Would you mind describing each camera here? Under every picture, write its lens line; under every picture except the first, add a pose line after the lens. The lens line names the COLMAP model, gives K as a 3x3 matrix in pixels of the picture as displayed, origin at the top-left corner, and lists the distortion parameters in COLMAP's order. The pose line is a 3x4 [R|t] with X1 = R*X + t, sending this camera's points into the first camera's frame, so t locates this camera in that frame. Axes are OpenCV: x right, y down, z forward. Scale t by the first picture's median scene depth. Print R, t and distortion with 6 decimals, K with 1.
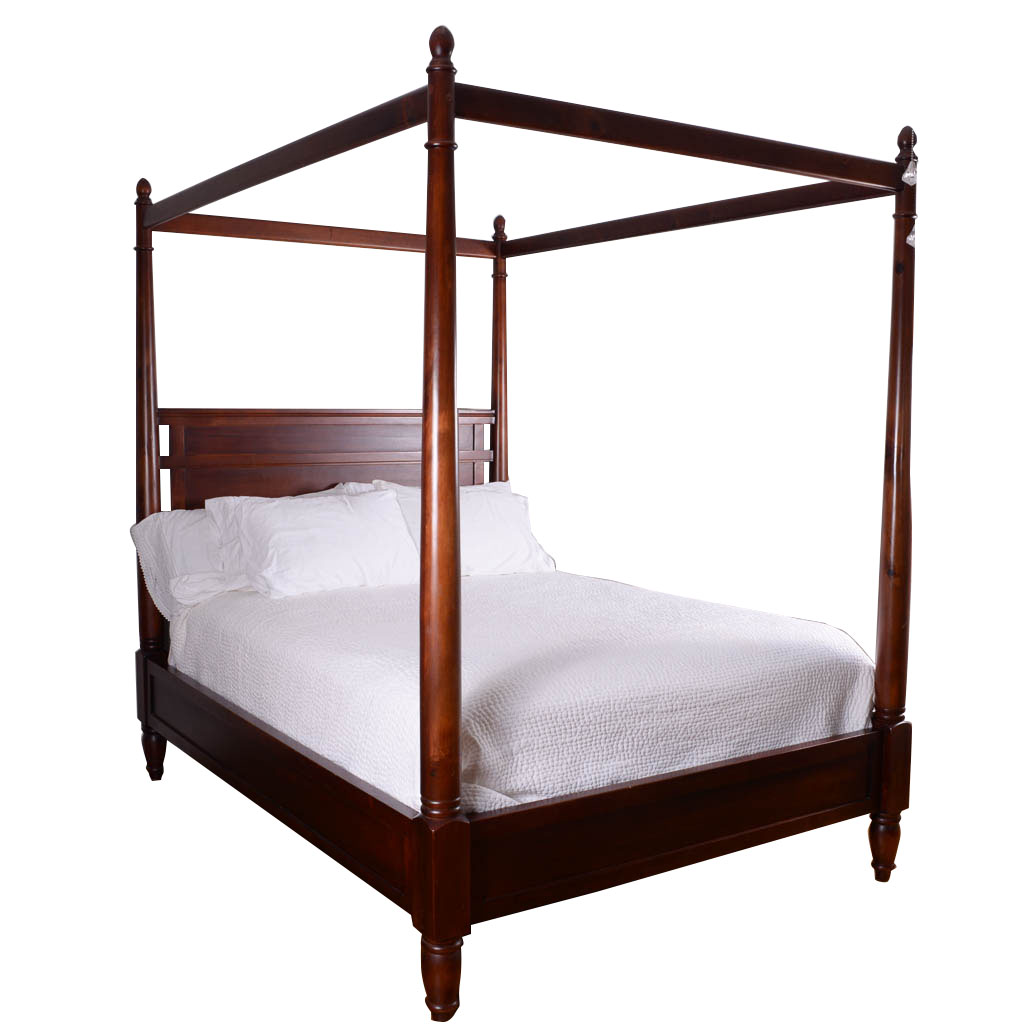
lens RADIAL K [[1191.1, 0, 515.1], [0, 1191.1, 514.1], [0, 0, 1]] dist [-0.087773, 0.000000]
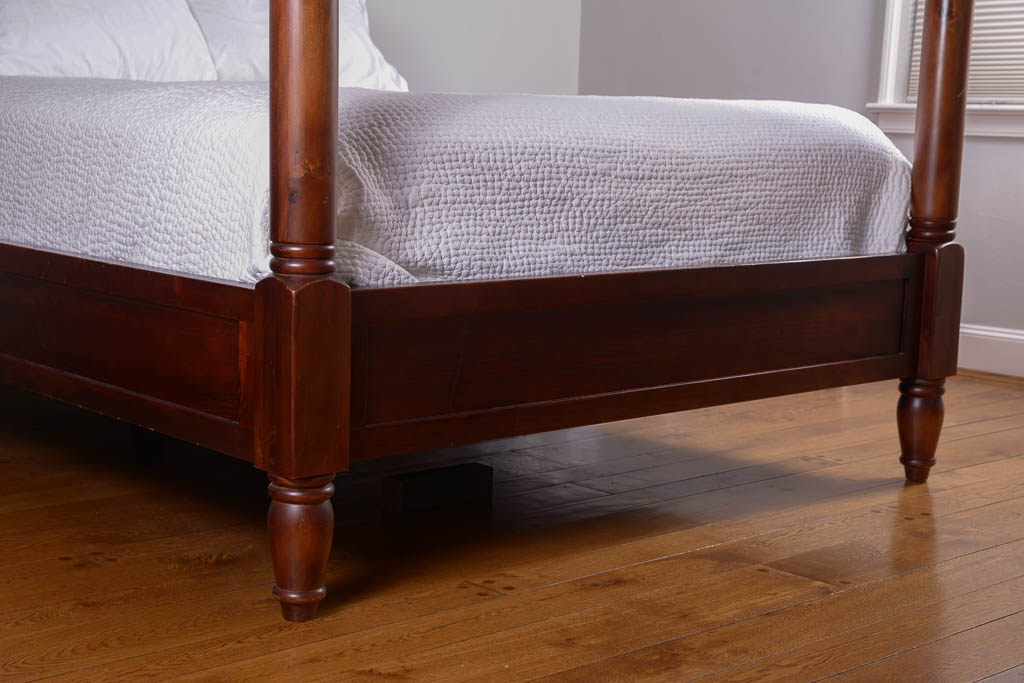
lens RADIAL K [[1589.0, 0, 511.1], [0, 1589.0, 341.6], [0, 0, 1]] dist [0.125369, 0.000000]
pose [[0.988275, 0.001610, 0.152676, -0.071737], [-0.009772, 0.998561, 0.052725, 0.212331], [-0.152372, -0.053599, 0.986869, 0.137516]]
